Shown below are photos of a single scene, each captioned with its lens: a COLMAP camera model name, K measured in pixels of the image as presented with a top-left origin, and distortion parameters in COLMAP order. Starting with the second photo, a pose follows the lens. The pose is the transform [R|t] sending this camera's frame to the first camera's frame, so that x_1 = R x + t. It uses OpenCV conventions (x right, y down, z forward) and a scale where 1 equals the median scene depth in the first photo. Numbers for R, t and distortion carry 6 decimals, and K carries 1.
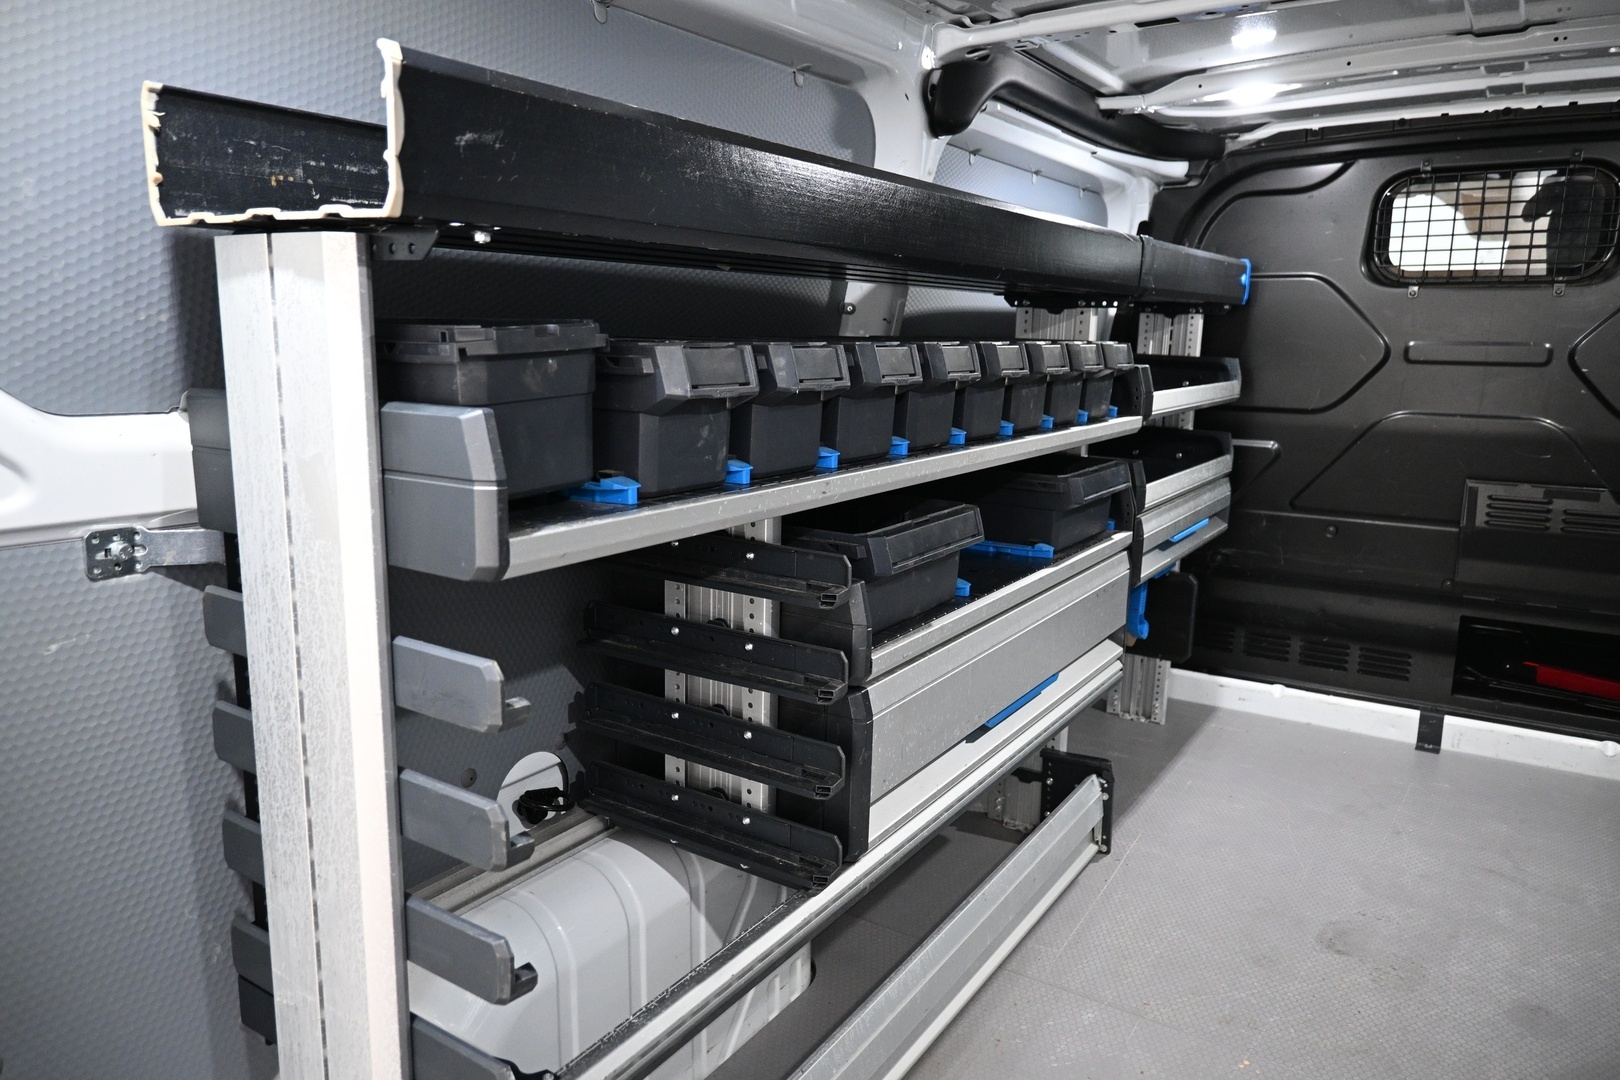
lens RADIAL K [[1097.3, 0, 807.0], [0, 1097.3, 540.6], [0, 0, 1]] dist [0.002015, -0.004886]
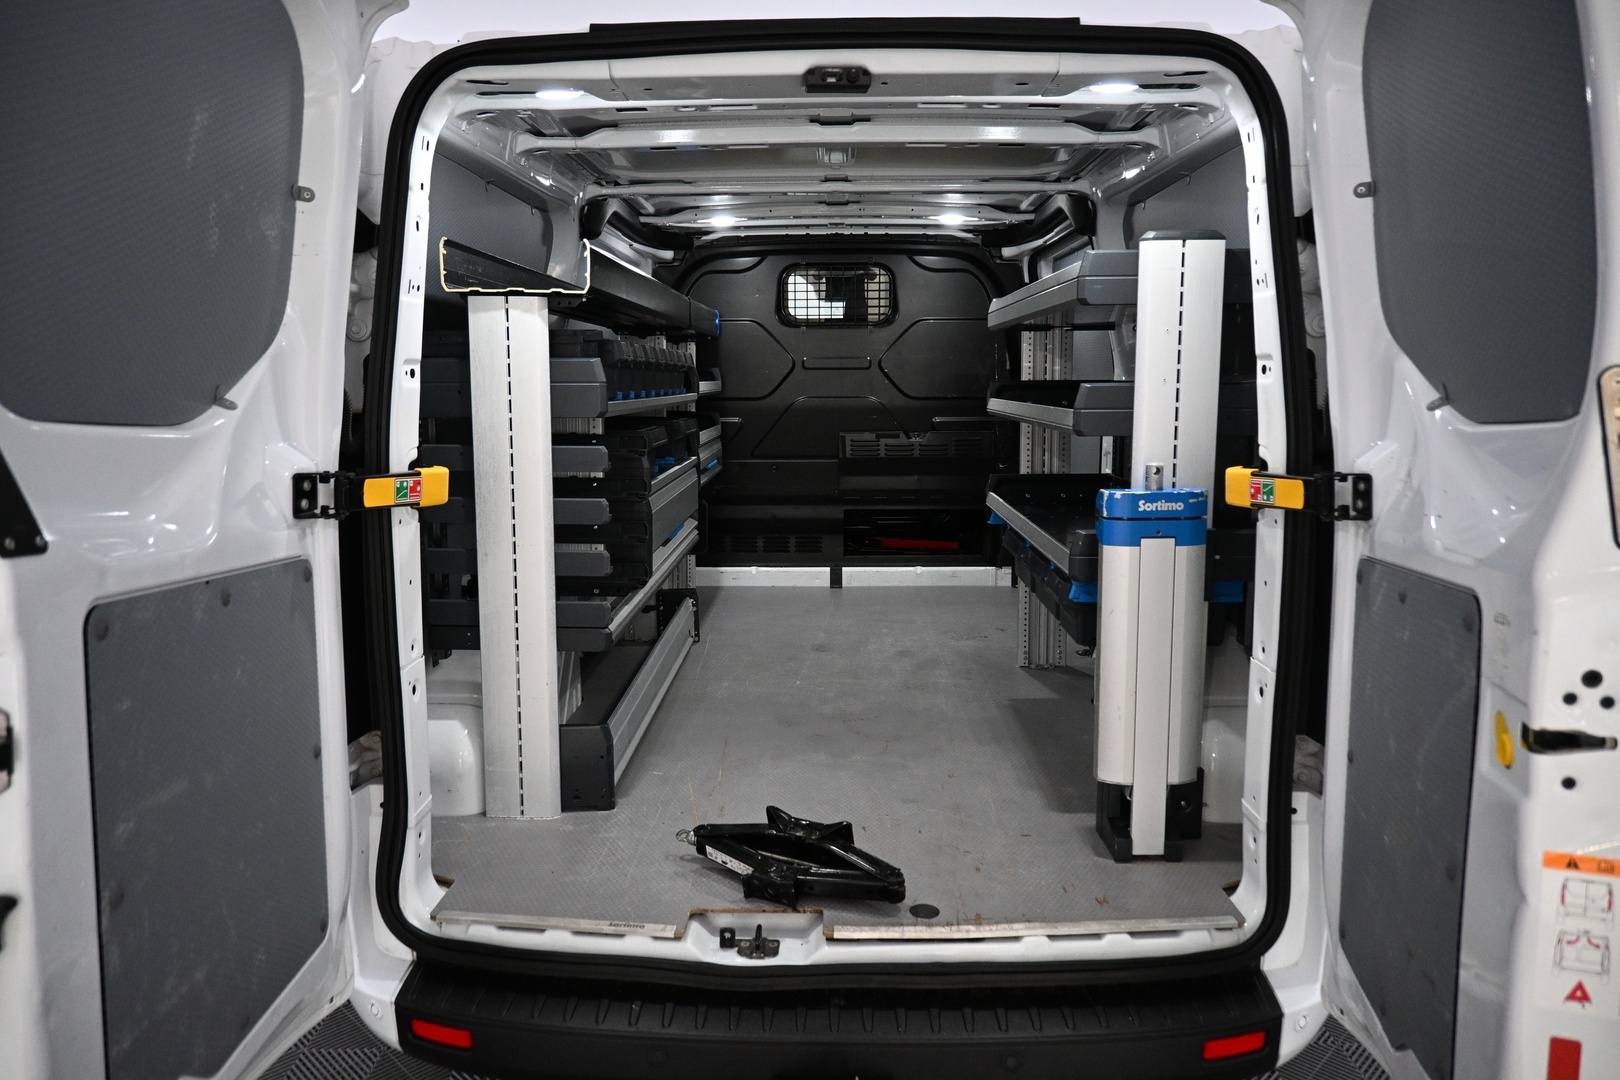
lens RADIAL K [[1097.3, 0, 807.0], [0, 1097.3, 540.6], [0, 0, 1]] dist [0.002015, -0.004886]
pose [[0.849960, -0.090168, 0.519073, -0.411745], [0.110894, 0.993792, -0.008953, 0.134879], [-0.515044, 0.065172, 0.854683, -0.524900]]
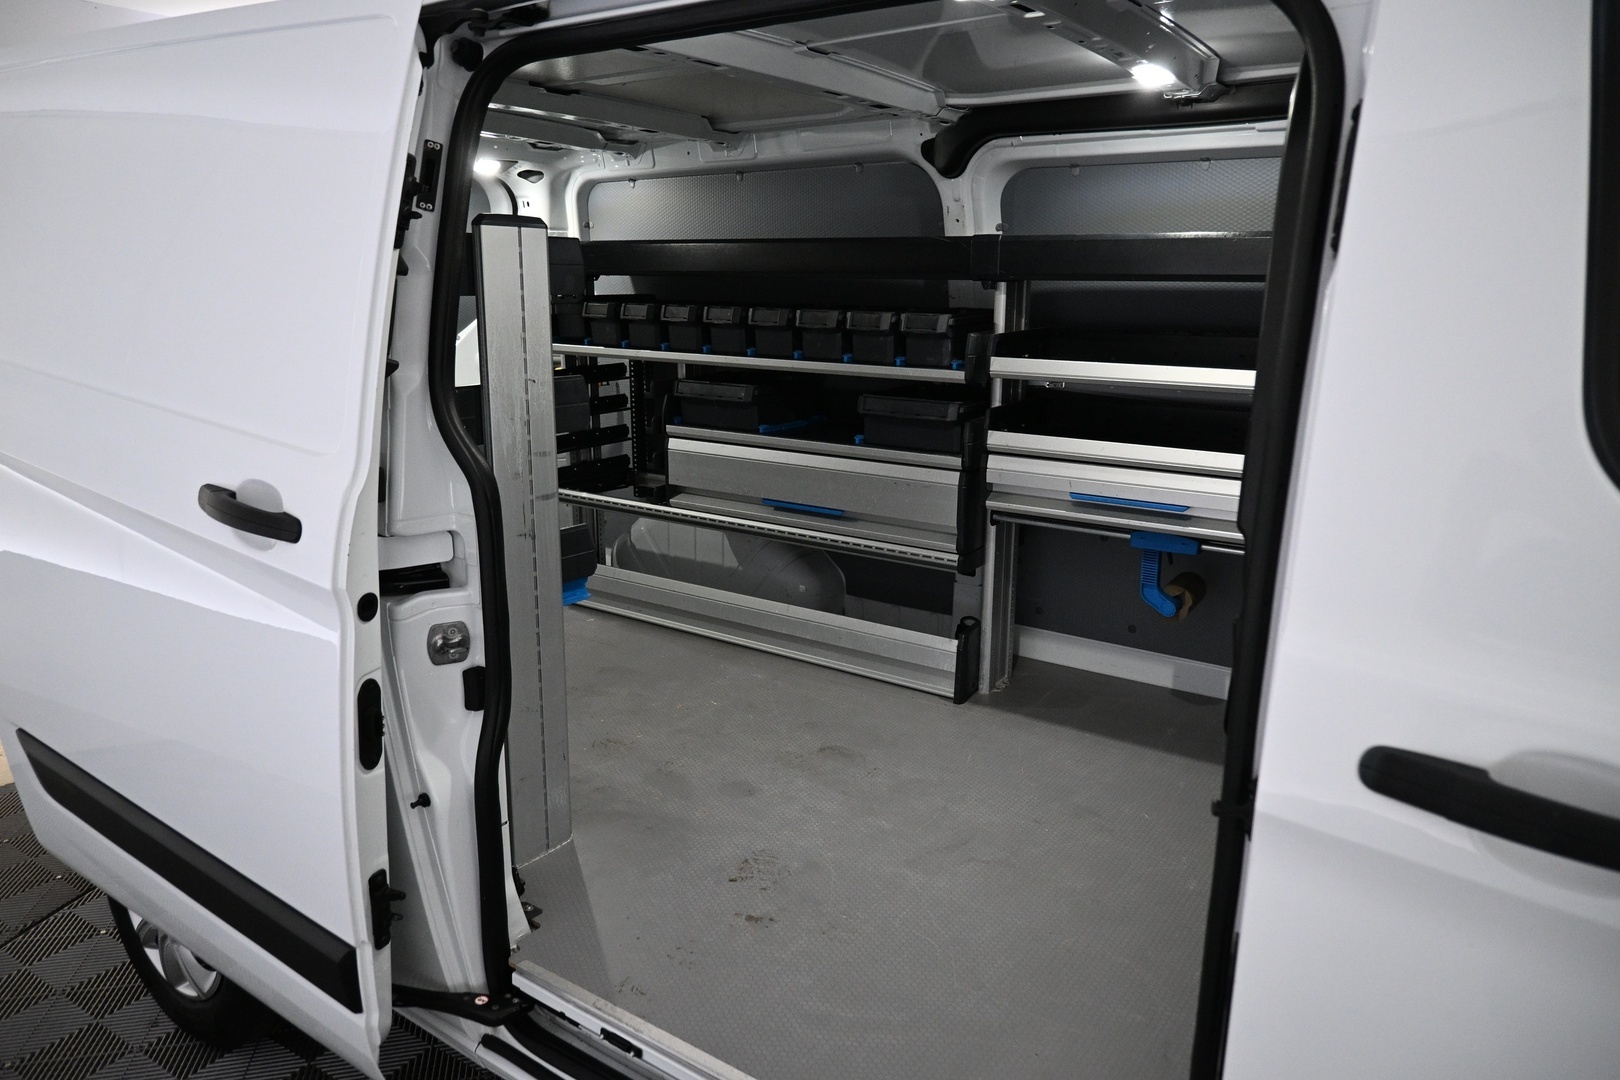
lens RADIAL K [[1097.3, 0, 807.0], [0, 1097.3, 540.6], [0, 0, 1]] dist [0.002015, -0.004886]
pose [[-0.038259, 0.219493, -0.974864, 1.289692], [-0.203536, 0.953414, 0.222652, -0.134139], [0.978320, 0.206939, 0.008198, 0.657229]]
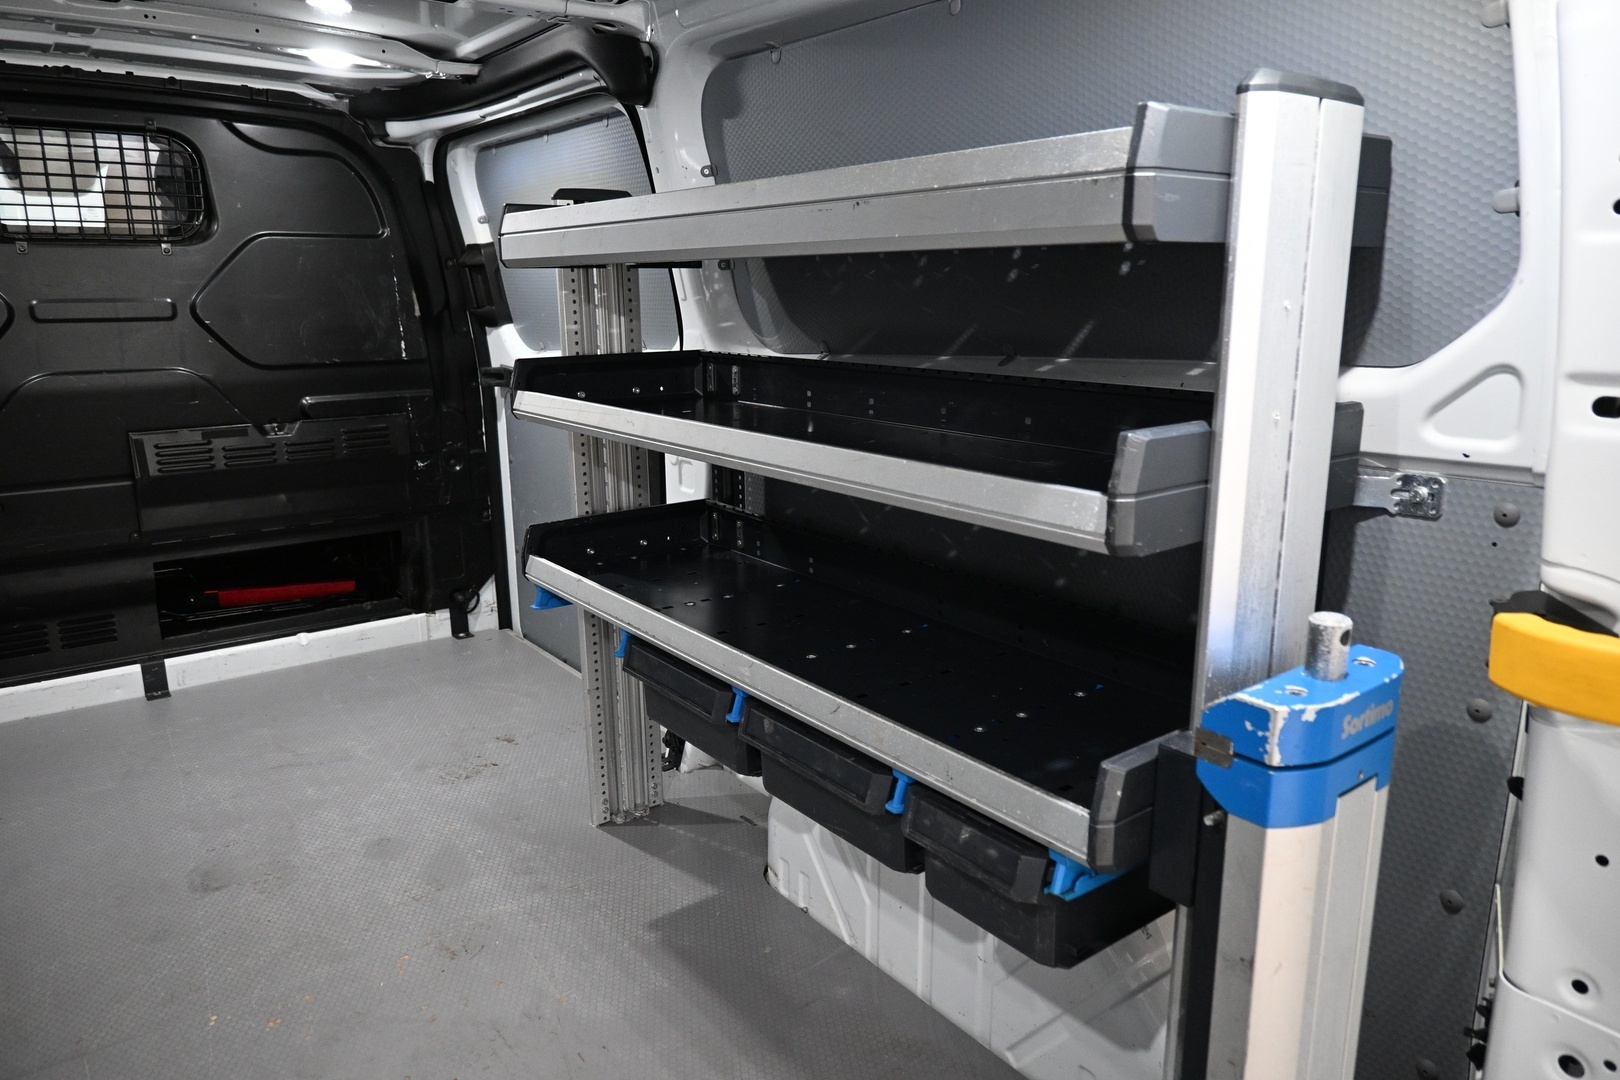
lens RADIAL K [[1097.3, 0, 807.0], [0, 1097.3, 540.6], [0, 0, 1]] dist [0.002015, -0.004886]
pose [[0.338558, -0.222623, 0.914230, -0.149708], [0.185190, 0.968370, 0.167227, -0.012185], [-0.922542, 0.112691, 0.369077, 0.042341]]
